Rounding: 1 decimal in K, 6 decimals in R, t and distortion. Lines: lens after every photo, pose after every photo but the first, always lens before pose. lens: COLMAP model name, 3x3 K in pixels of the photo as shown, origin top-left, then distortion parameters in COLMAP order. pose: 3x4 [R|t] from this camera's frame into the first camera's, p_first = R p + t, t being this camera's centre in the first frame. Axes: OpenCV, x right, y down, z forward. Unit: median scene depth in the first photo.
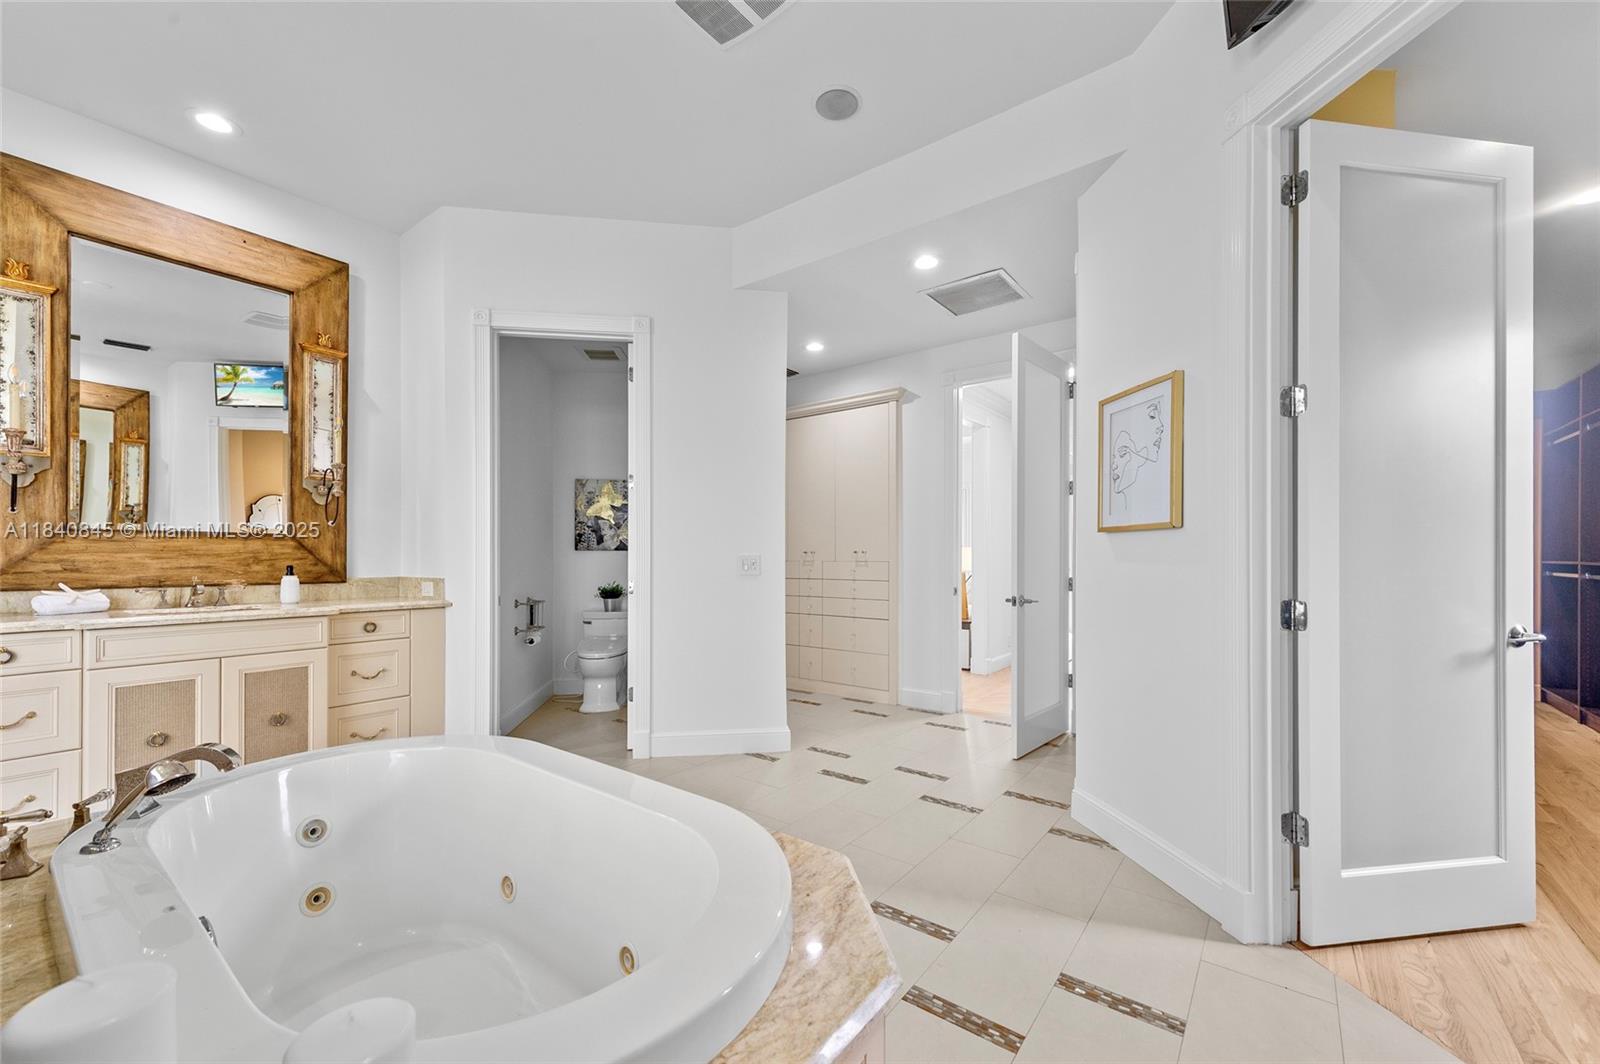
lens RADIAL K [[628.6, 0, 799.7], [0, 628.6, 552.7], [0, 0, 1]] dist [0.015507, -0.000004]
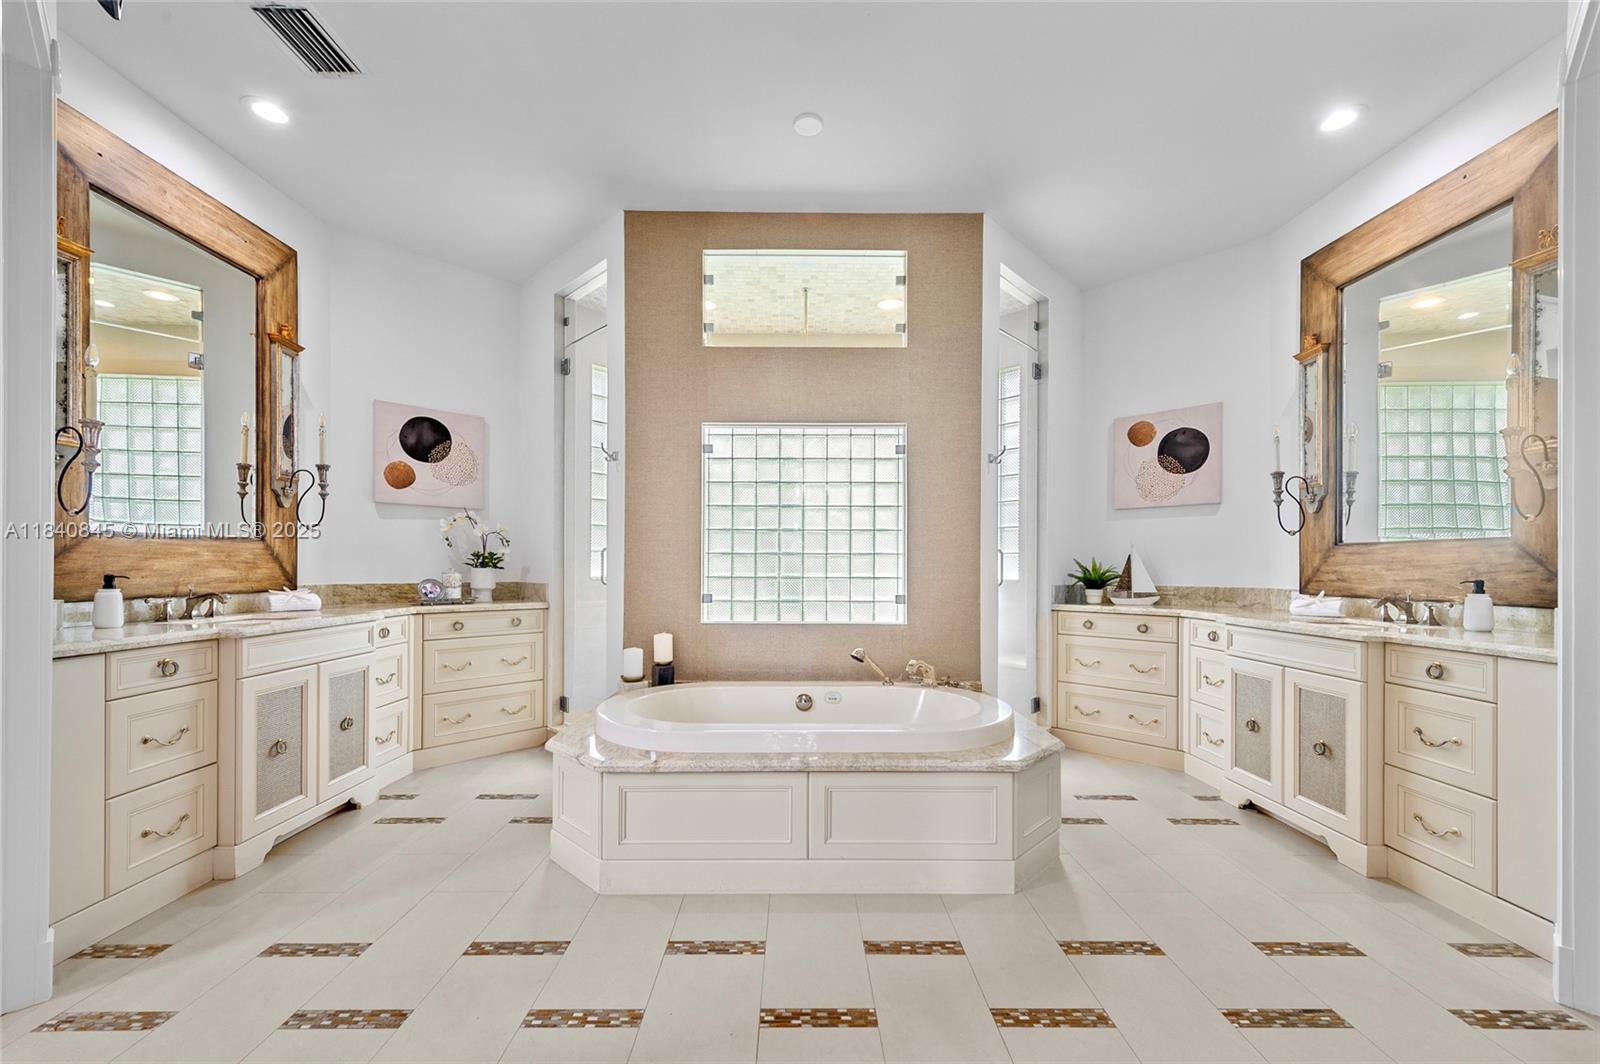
lens RADIAL K [[626.6, 0, 800.7], [0, 626.6, 566.6], [0, 0, 1]] dist [0.007101, -0.000370]
pose [[-0.781953, -0.003428, -0.623328, 0.325001], [0.002089, 0.999965, -0.008119, 0.010302], [0.623334, -0.007651, -0.781918, 1.273830]]
